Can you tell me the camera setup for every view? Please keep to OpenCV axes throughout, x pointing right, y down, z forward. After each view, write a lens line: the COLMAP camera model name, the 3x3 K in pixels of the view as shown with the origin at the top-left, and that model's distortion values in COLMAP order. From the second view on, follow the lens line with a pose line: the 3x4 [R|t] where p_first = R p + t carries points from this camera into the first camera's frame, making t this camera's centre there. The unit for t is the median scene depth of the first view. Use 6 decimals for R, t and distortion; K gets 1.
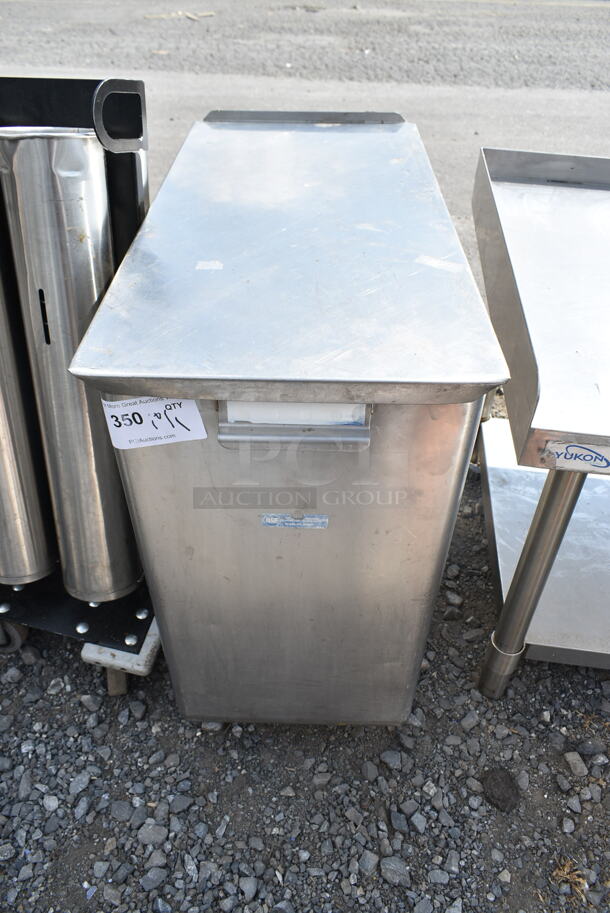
lens RADIAL K [[698.4, 0, 300.6], [0, 698.4, 457.5], [0, 0, 1]] dist [-0.022514, 0.015560]
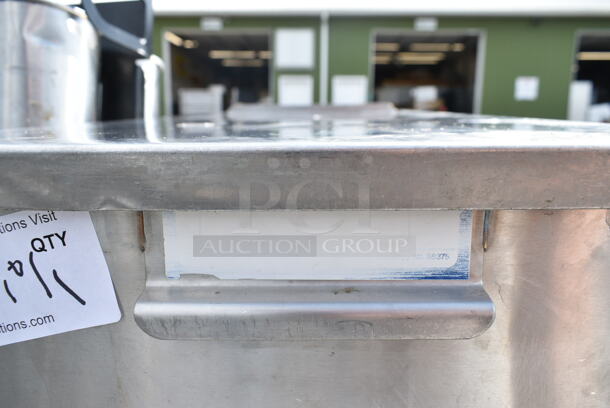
lens RADIAL K [[466.6, 0, 304.4], [0, 466.6, 202.2], [0, 0, 1]] dist [-0.022514, 0.015560]
pose [[0.999585, -0.025668, -0.013096, -0.006489], [0.016615, 0.884716, -0.465834, 0.029915], [0.023544, 0.465423, 0.884775, 0.454171]]
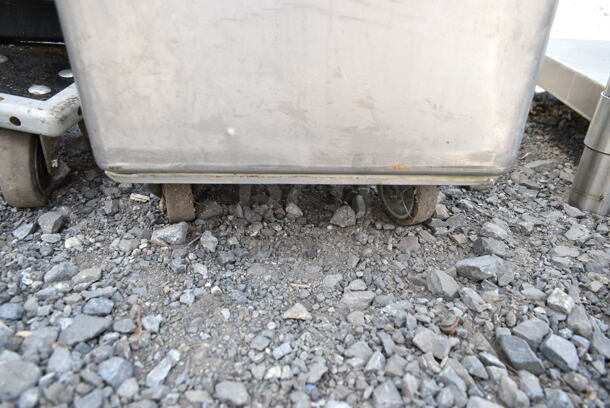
lens RADIAL K [[466.6, 0, 305.8], [0, 466.6, 199.9], [0, 0, 1]] dist [-0.022514, 0.015560]
pose [[0.999299, -0.013017, 0.035103, -0.023582], [0.019791, 0.979561, -0.200173, 0.475543], [-0.031780, 0.200728, 0.979131, 0.648404]]
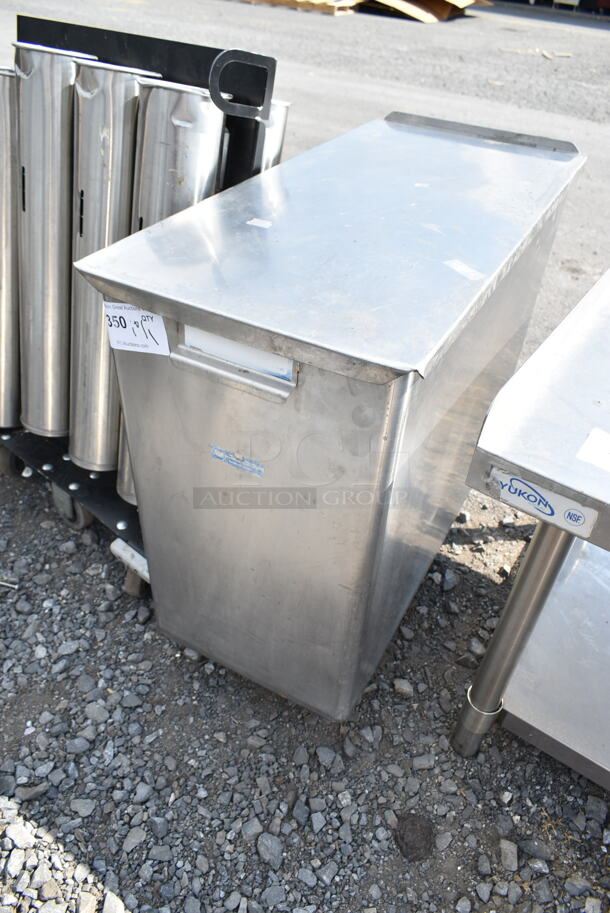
lens RADIAL K [[698.4, 0, 302.5], [0, 698.4, 459.3], [0, 0, 1]] dist [-0.022514, 0.015560]
pose [[0.888177, 0.316827, -0.332809, 0.312753], [-0.328087, 0.944357, 0.023433, 0.021749], [0.321715, 0.088378, 0.942703, 0.014678]]
